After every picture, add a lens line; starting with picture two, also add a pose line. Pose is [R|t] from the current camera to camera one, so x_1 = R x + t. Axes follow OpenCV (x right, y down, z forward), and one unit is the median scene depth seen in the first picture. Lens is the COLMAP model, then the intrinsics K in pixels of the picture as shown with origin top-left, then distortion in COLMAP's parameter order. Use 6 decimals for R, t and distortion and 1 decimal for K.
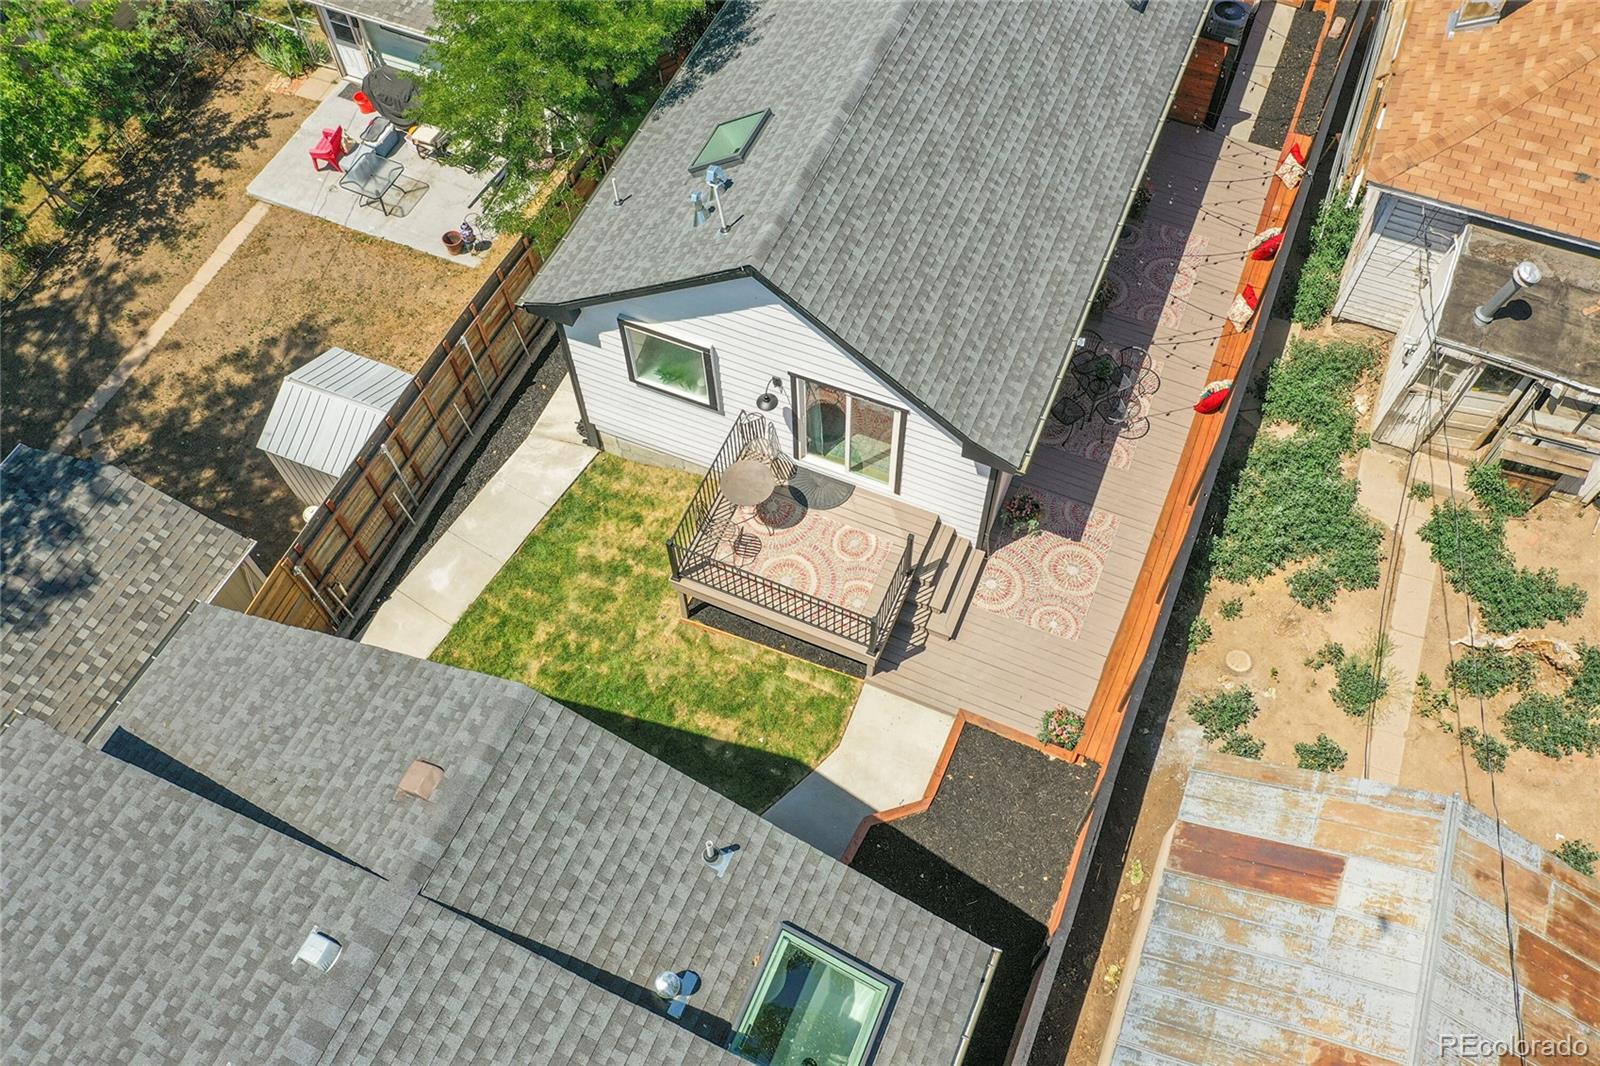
lens RADIAL K [[1249.9, 0, 776.5], [0, 1249.9, 535.5], [0, 0, 1]] dist [-0.007269, -0.004722]
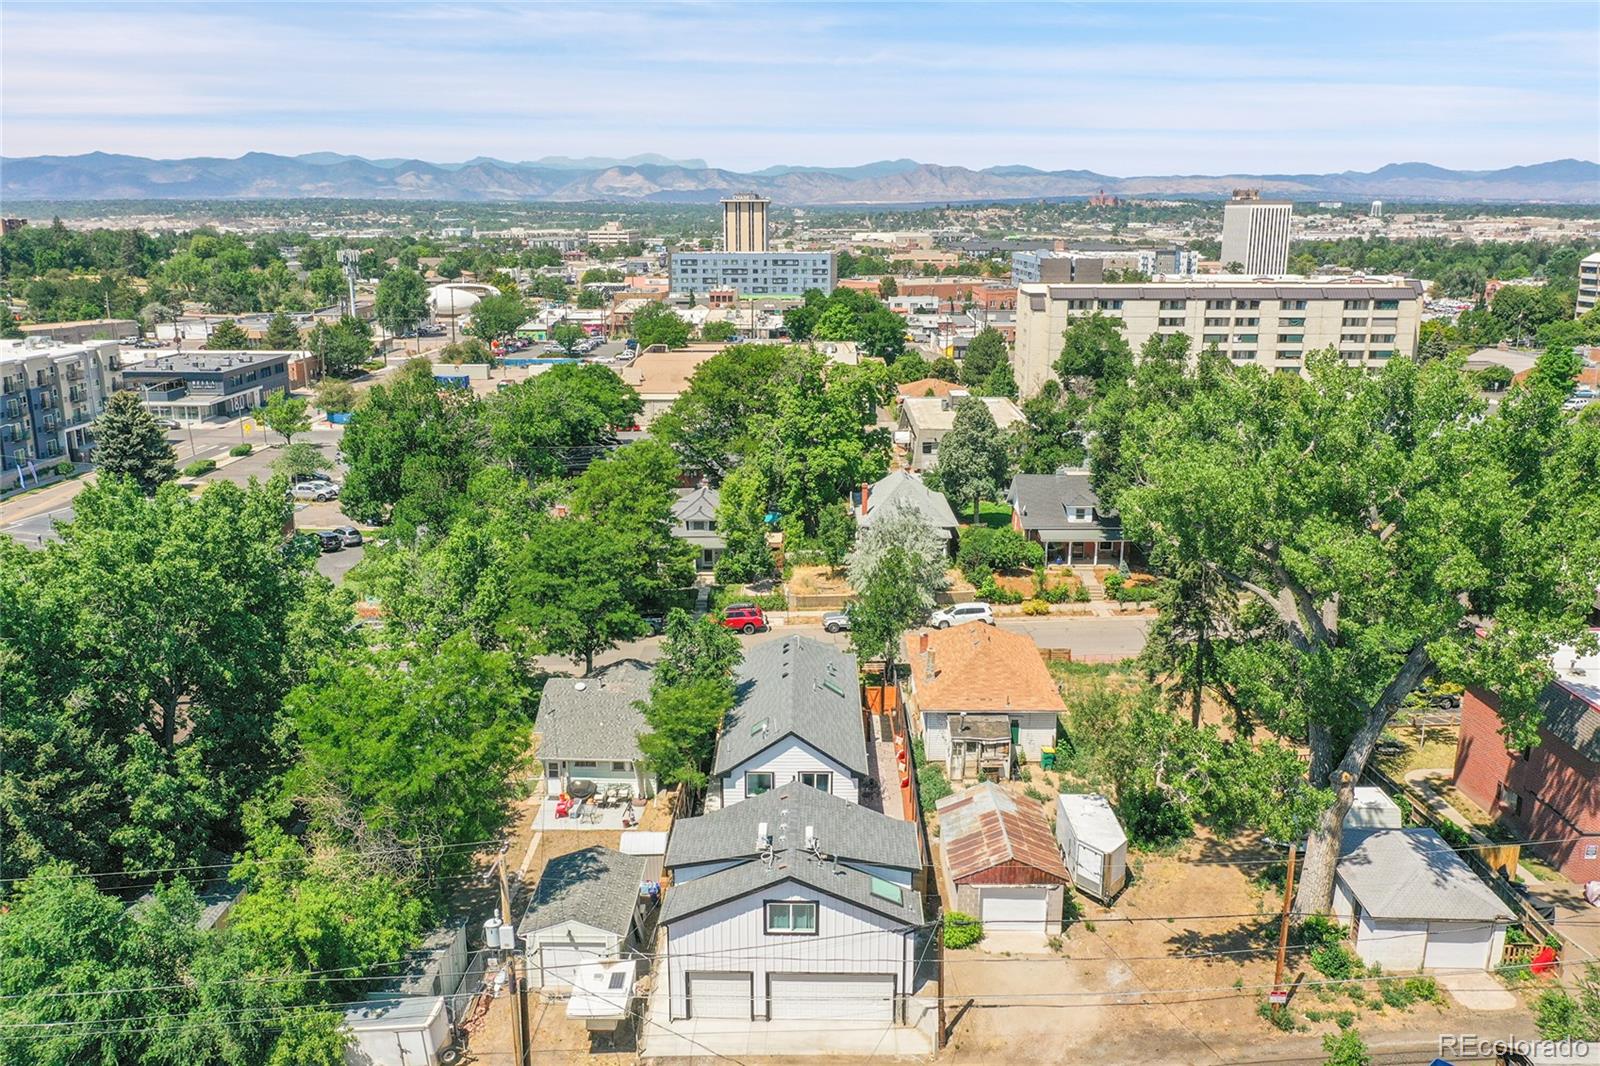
lens RADIAL K [[1249.9, 0, 776.5], [0, 1249.9, 535.5], [0, 0, 1]] dist [-0.007269, -0.004722]
pose [[0.926038, -0.083165, 0.368153, -1.197950], [0.316603, 0.702163, -0.637754, 1.518397], [-0.205464, 0.707142, 0.676560, -1.732939]]
